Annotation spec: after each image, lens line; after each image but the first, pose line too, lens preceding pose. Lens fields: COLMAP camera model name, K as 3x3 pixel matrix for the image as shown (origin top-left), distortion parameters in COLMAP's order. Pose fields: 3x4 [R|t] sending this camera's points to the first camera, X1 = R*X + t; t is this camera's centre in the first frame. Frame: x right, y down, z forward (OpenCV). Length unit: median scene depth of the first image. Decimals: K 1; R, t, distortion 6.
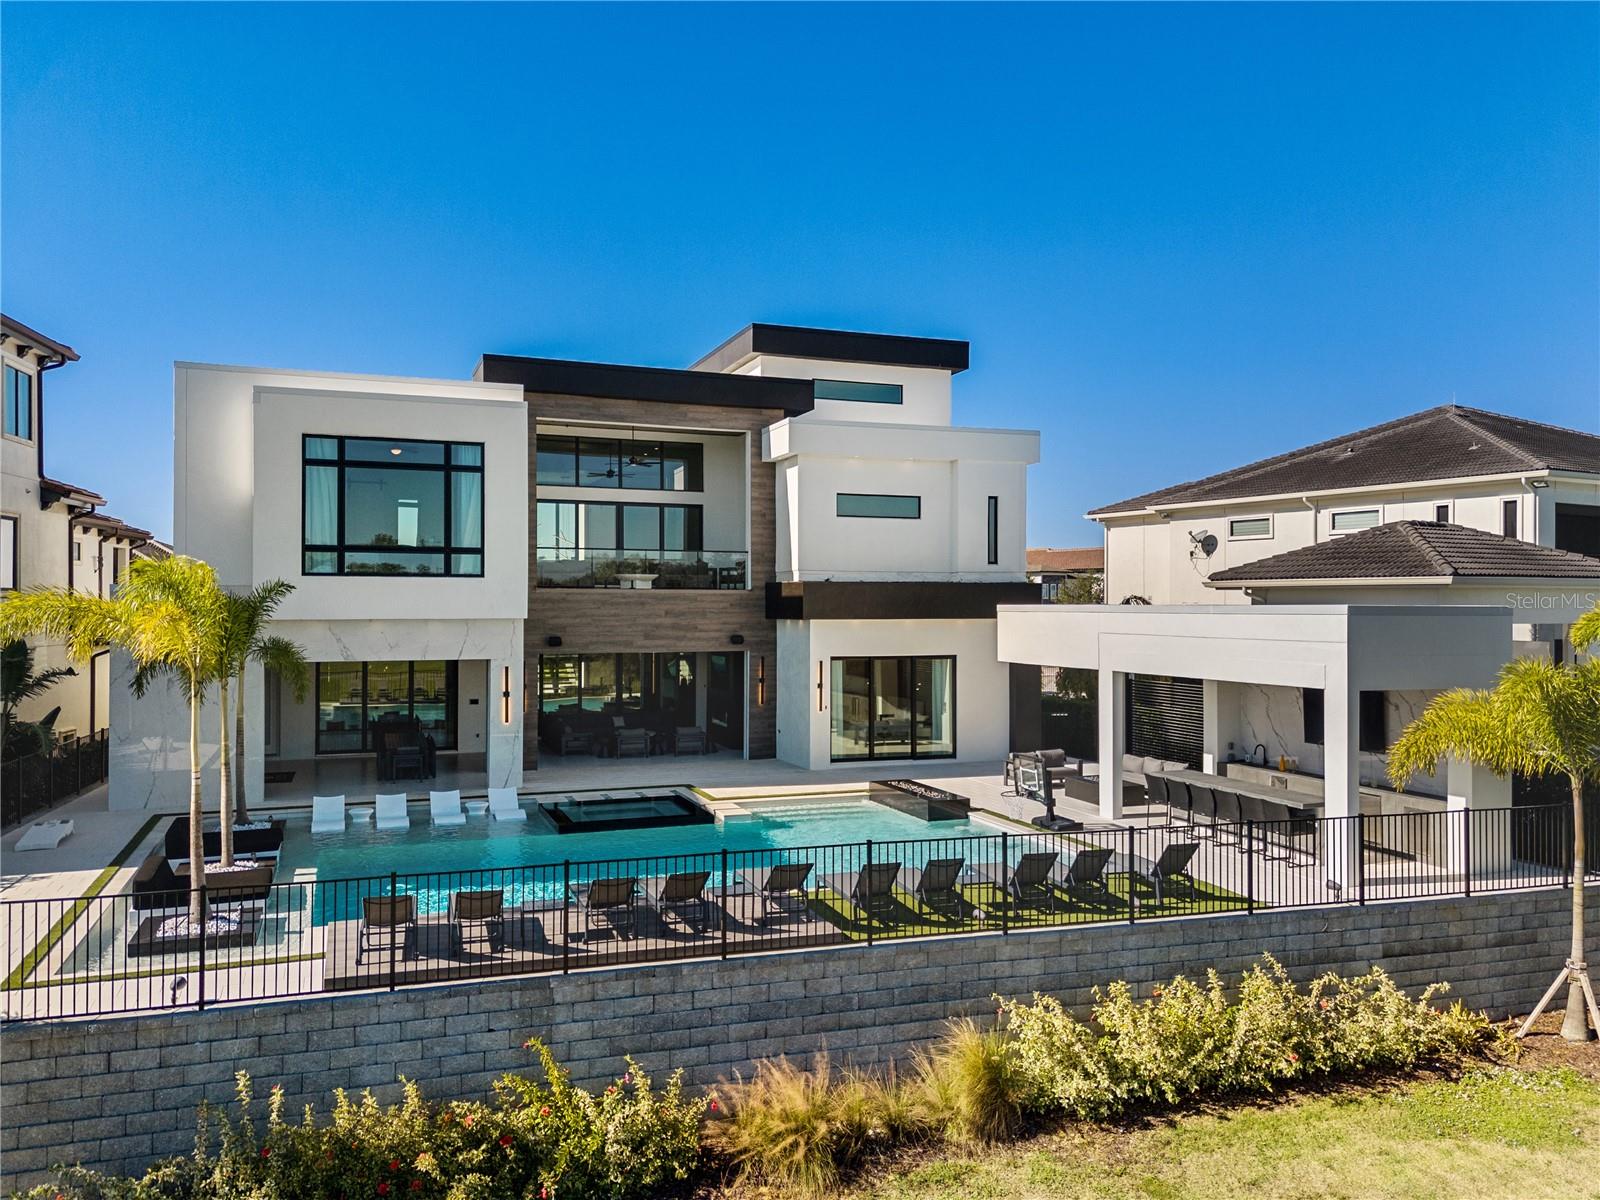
lens RADIAL K [[1198.9, 0, 800.0], [0, 1198.9, 600.0], [0, 0, 1]] dist [0.083828, -0.063577]
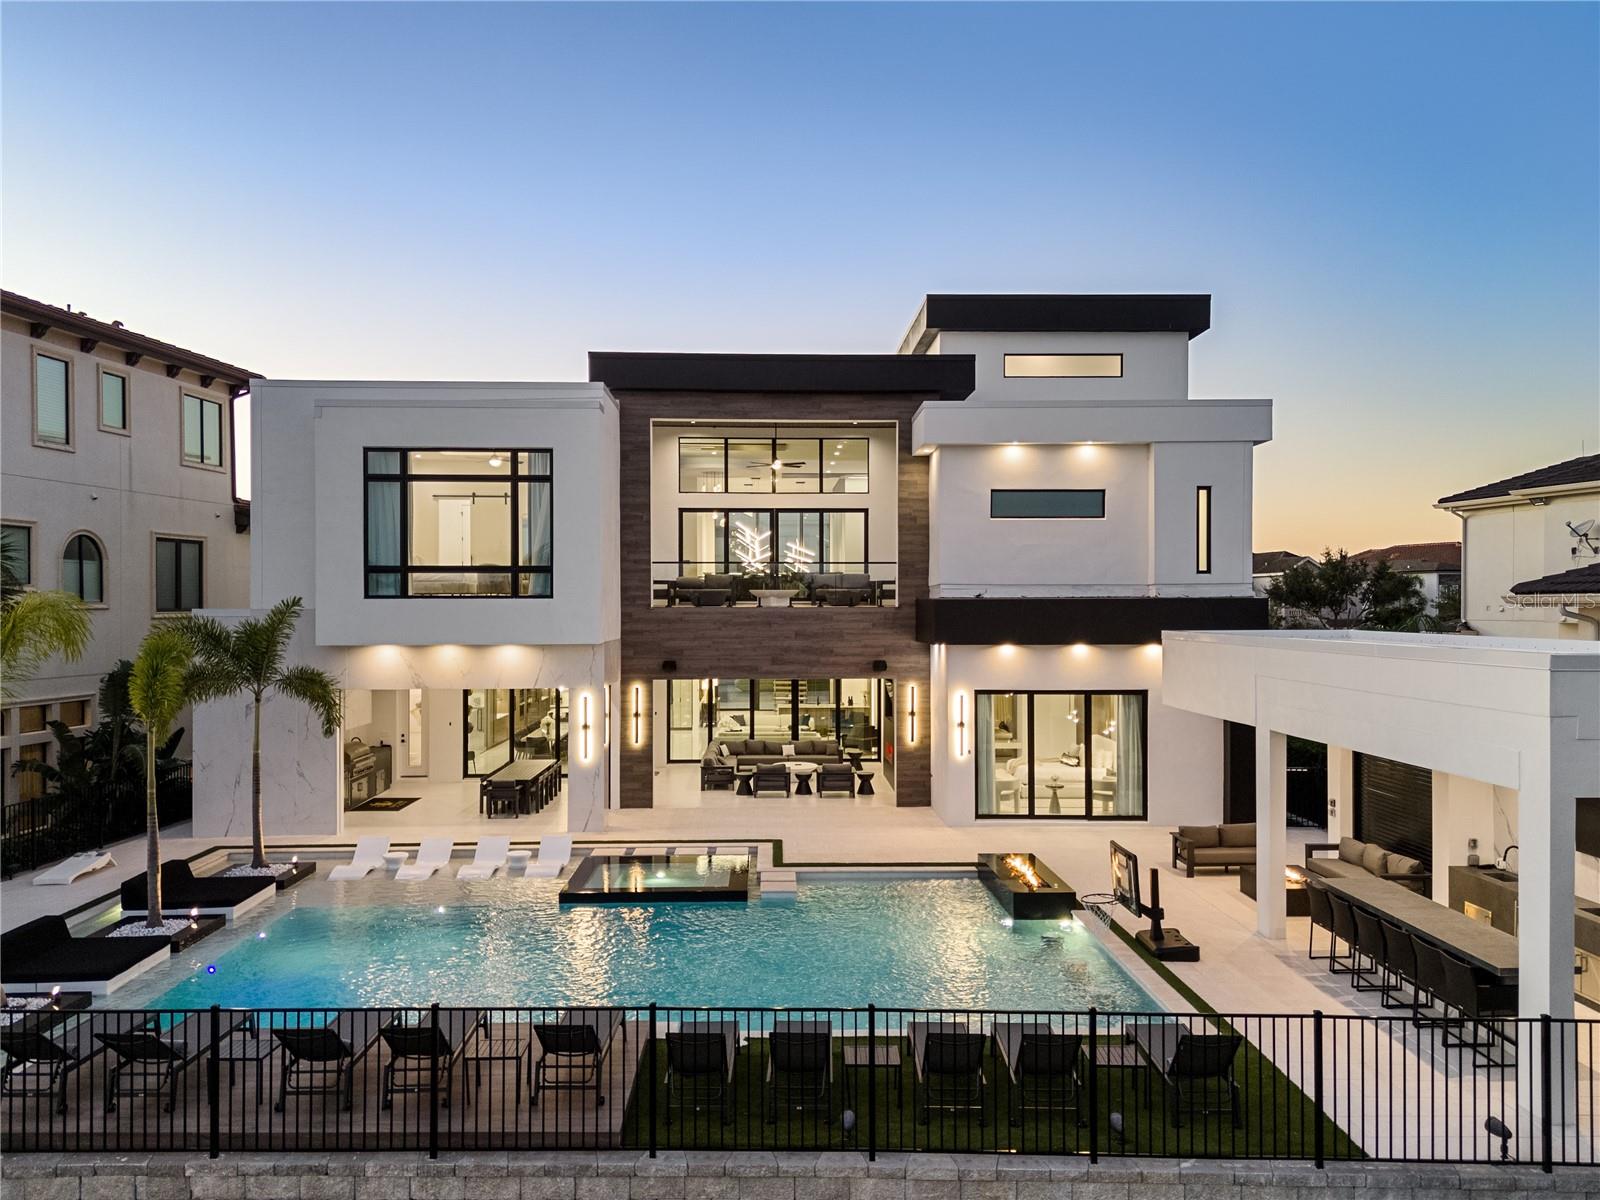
lens RADIAL K [[1190.7, 0, 795.6], [0, 1190.7, 611.8], [0, 0, 1]] dist [0.102947, -0.083422]
pose [[0.945916, -0.001065, -0.324408, 0.208340], [0.004216, 0.999951, 0.009011, -0.016605], [0.324383, -0.009891, 0.945874, 0.220342]]
